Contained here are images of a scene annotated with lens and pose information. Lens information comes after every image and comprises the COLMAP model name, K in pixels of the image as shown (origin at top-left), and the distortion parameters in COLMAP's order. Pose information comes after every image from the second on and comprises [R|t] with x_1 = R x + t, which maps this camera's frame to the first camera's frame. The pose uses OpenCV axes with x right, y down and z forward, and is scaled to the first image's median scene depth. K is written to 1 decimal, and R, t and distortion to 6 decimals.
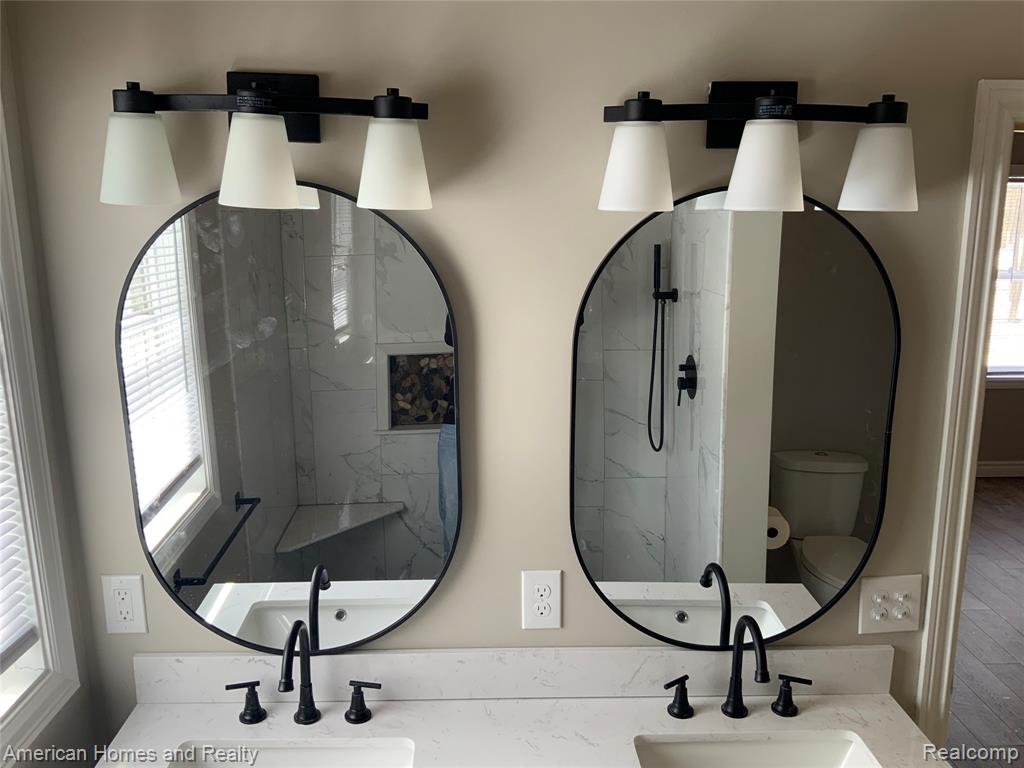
lens RADIAL K [[822.4, 0, 512.0], [0, 822.4, 384.0], [0, 0, 1]] dist [0.072898, -0.173382]
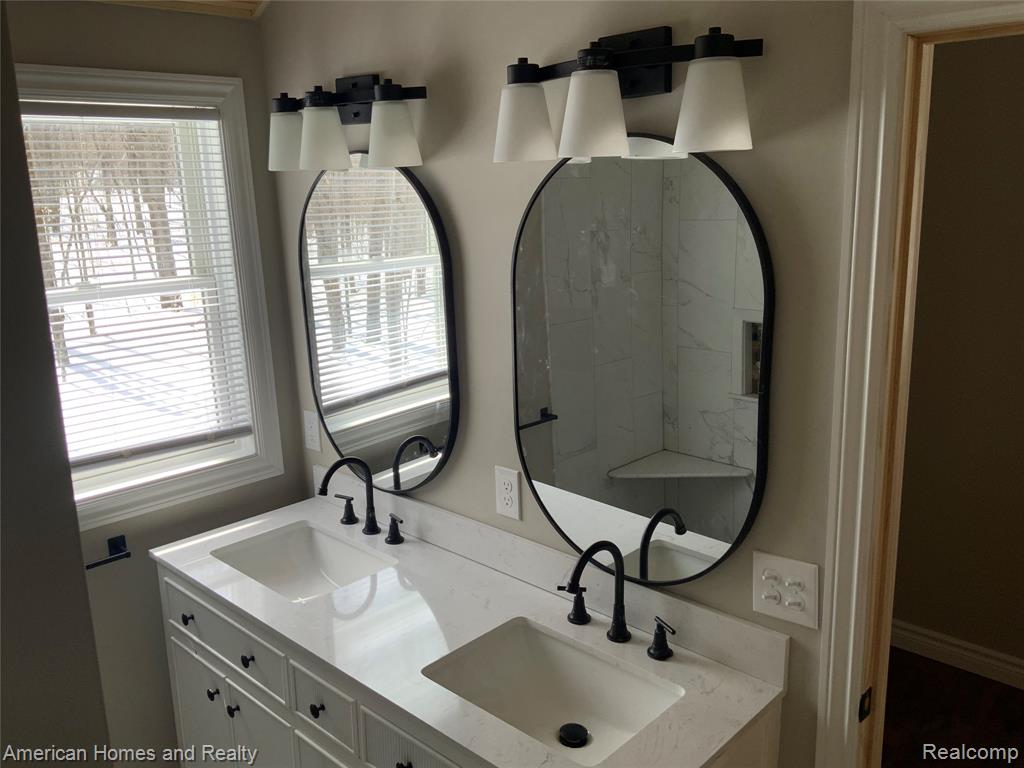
lens RADIAL K [[883.5, 0, 512.0], [0, 883.5, 384.0], [0, 0, 1]] dist [0.130808, -0.001775]
pose [[0.689114, 0.139491, -0.711101, 0.921849], [-0.132114, 0.989036, 0.065982, 0.019660], [0.712508, 0.048478, 0.699987, 0.088603]]
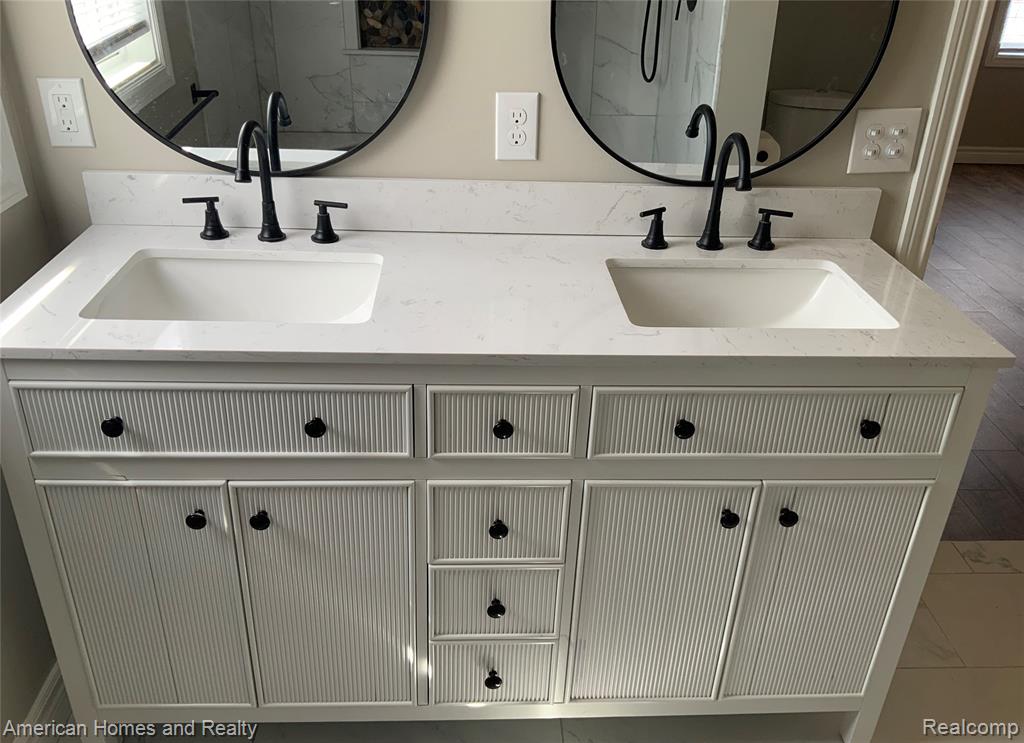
lens RADIAL K [[823.4, 0, 512.0], [0, 823.4, 371.5], [0, 0, 1]] dist [0.091380, -0.212486]
pose [[0.999598, 0.017264, 0.022477, 0.014137], [-0.023352, 0.951095, 0.308016, 0.234452], [-0.016060, -0.308417, 0.951116, 0.021744]]
